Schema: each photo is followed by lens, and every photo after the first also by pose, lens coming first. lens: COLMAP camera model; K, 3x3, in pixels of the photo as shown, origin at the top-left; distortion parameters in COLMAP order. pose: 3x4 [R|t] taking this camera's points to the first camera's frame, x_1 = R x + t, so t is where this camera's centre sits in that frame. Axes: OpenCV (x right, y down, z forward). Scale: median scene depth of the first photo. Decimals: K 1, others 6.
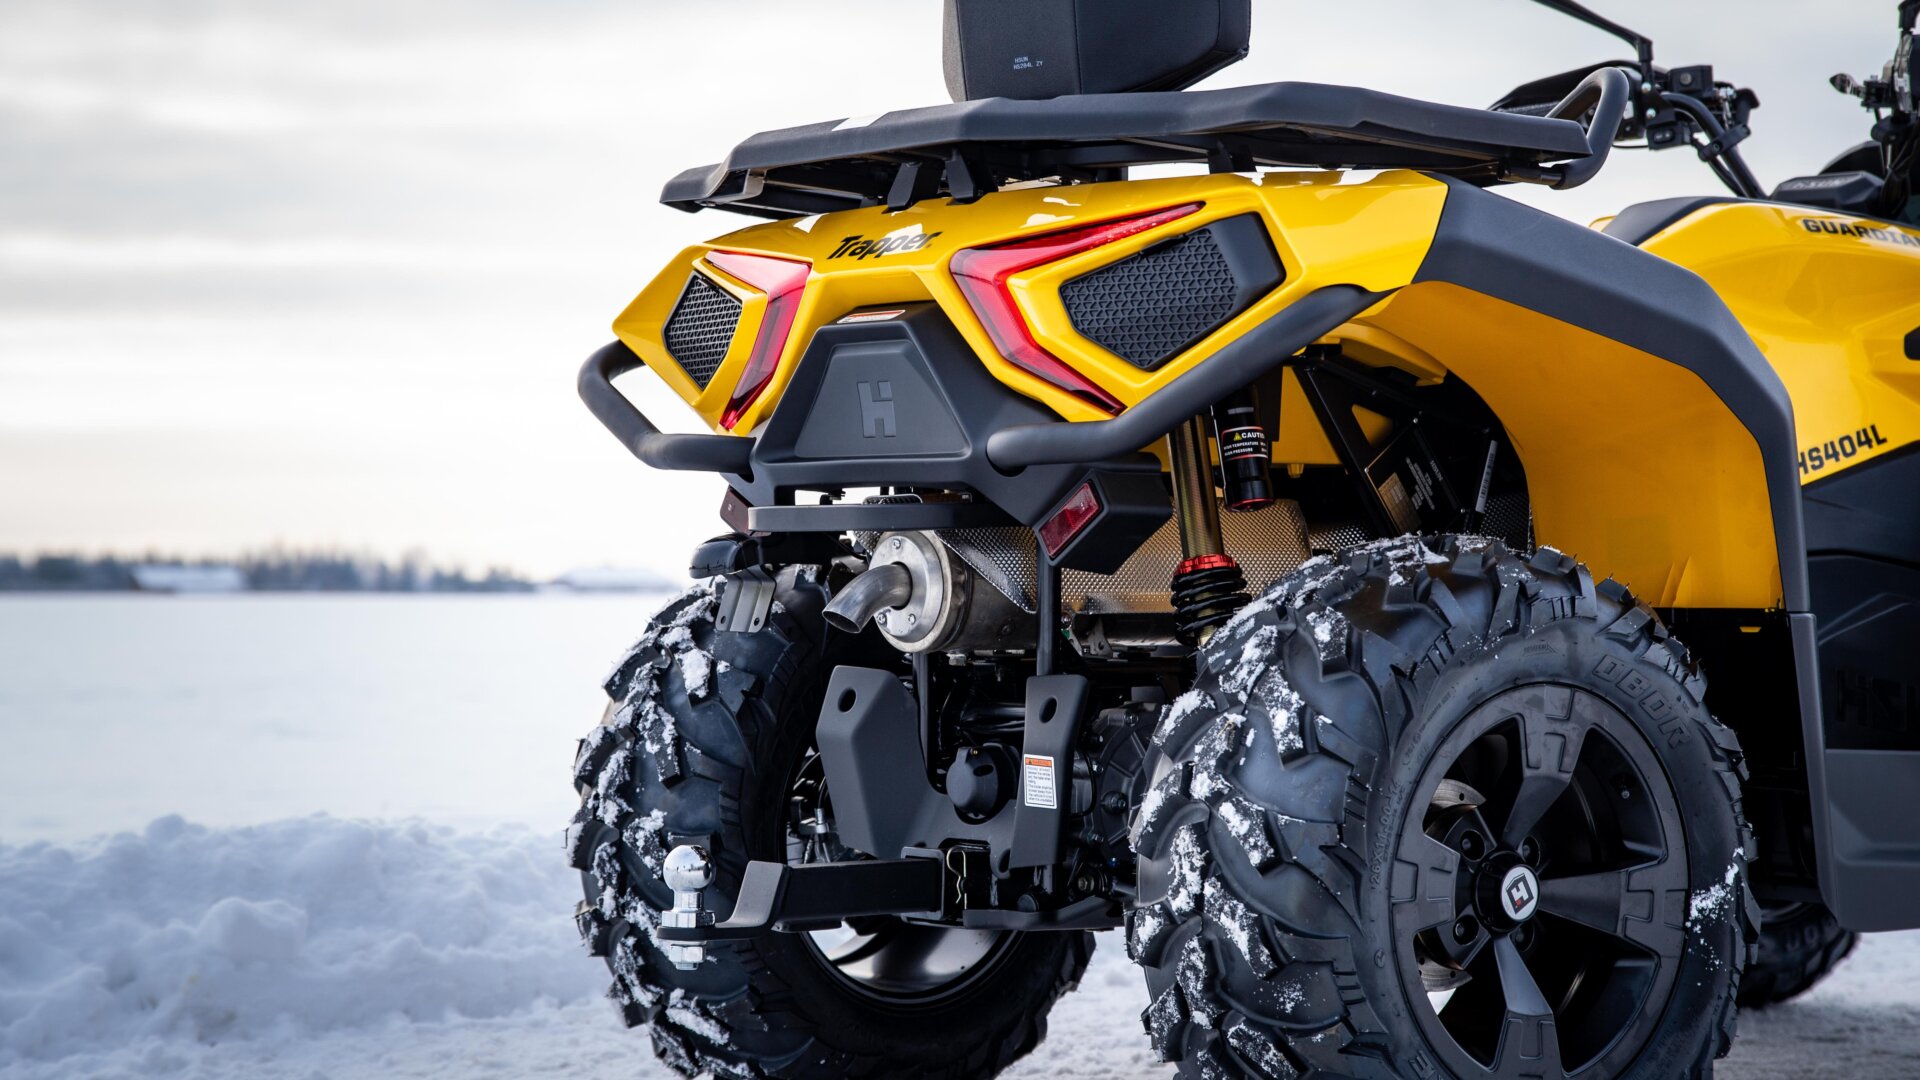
lens RADIAL K [[4075.4, 0, 950.0], [0, 4075.4, 528.0], [0, 0, 1]] dist [0.366283, 0.000000]
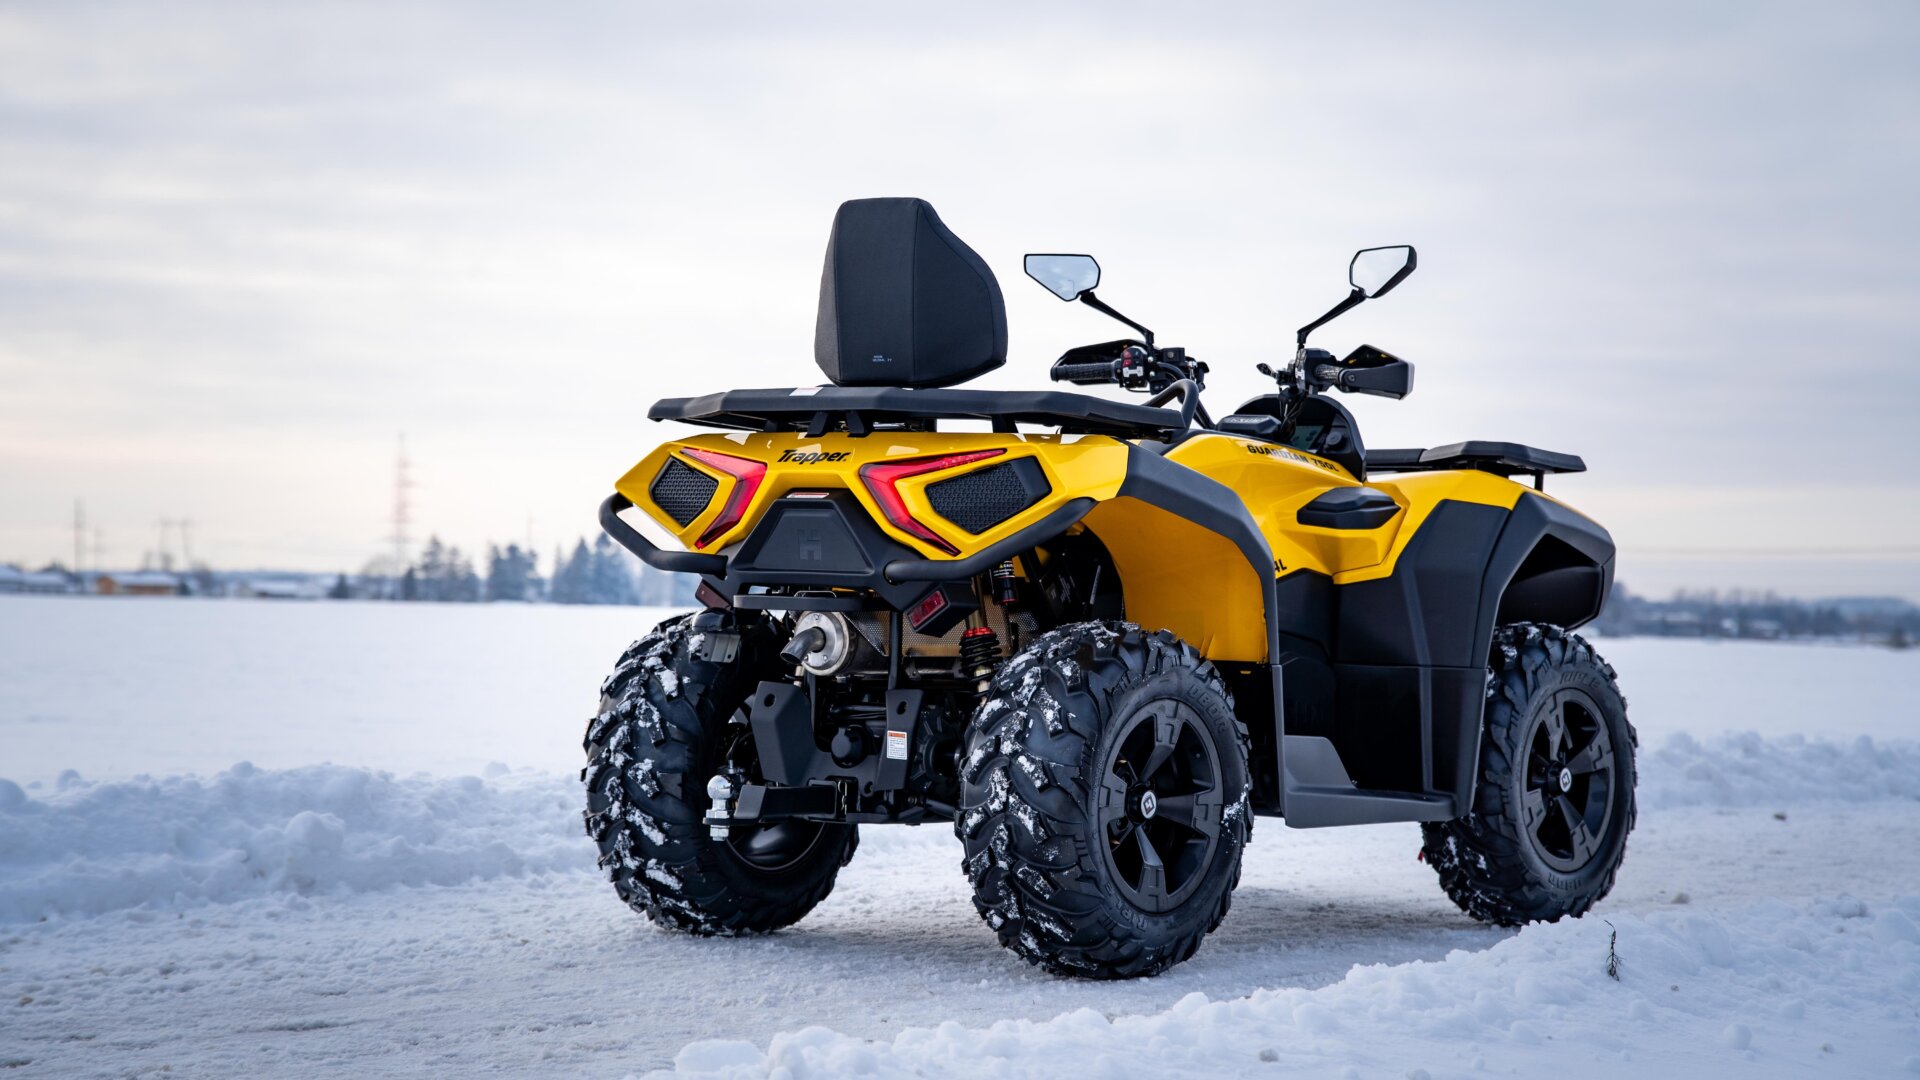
lens RADIAL K [[4075.4, 0, 946.4], [0, 4075.4, 537.8], [0, 0, 1]] dist [0.366283, 0.000000]
pose [[0.974747, 0.029213, 0.221391, -0.362965], [-0.029656, 0.999559, -0.001323, -0.031193], [-0.221332, -0.005276, 0.975184, -0.820266]]
